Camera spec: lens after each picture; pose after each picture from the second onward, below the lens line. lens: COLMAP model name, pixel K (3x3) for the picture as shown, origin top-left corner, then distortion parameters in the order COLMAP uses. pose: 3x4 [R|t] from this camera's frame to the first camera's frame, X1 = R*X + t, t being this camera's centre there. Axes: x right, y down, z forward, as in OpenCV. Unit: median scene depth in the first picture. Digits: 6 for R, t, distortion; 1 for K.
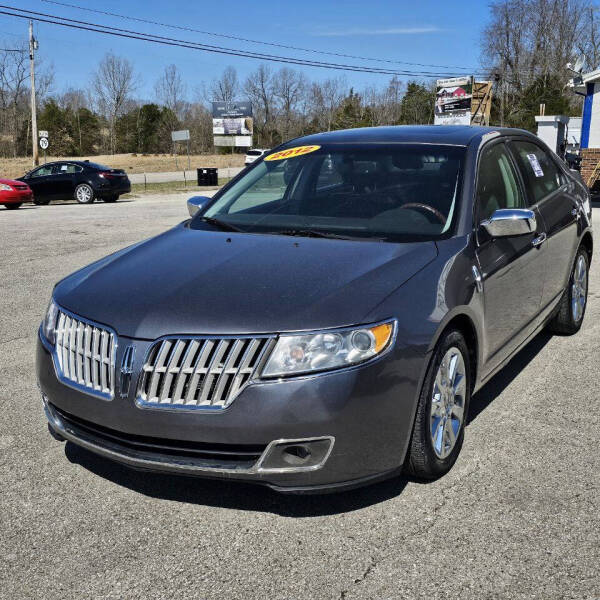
lens RADIAL K [[804.8, 0, 300.0], [0, 804.8, 300.0], [0, 0, 1]] dist [0.085040, -0.101788]
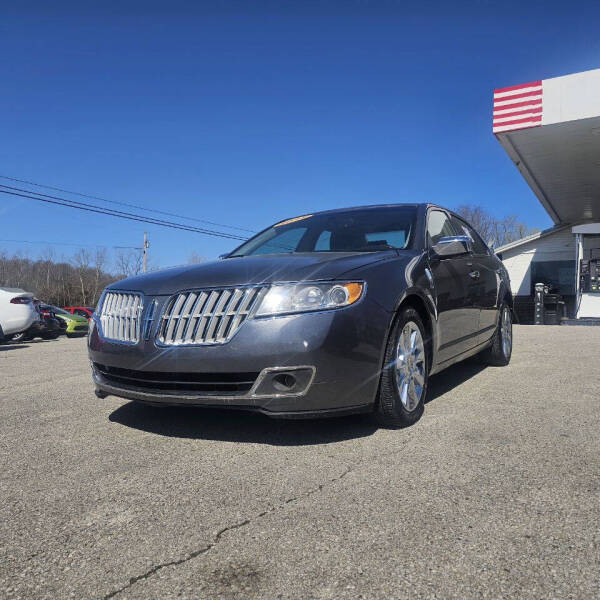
lens RADIAL K [[524.7, 0, 301.6], [0, 524.7, 310.1], [0, 0, 1]] dist [0.037790, -0.005704]
pose [[0.999654, -0.007638, -0.025184, 0.035418], [0.002451, 0.979822, -0.199859, 0.204271], [0.026202, 0.199728, 0.979501, 0.181324]]
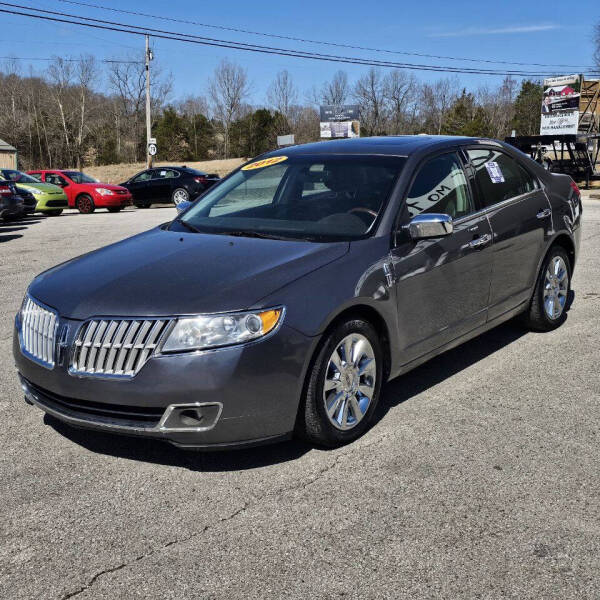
lens RADIAL K [[808.4, 0, 306.7], [0, 808.4, 299.0], [0, 0, 1]] dist [0.131481, -0.298070]
pose [[0.989763, 0.014714, -0.141963, 0.282857], [-0.015358, 0.999876, -0.003443, 0.014374], [0.141894, 0.005588, 0.989866, -0.149698]]
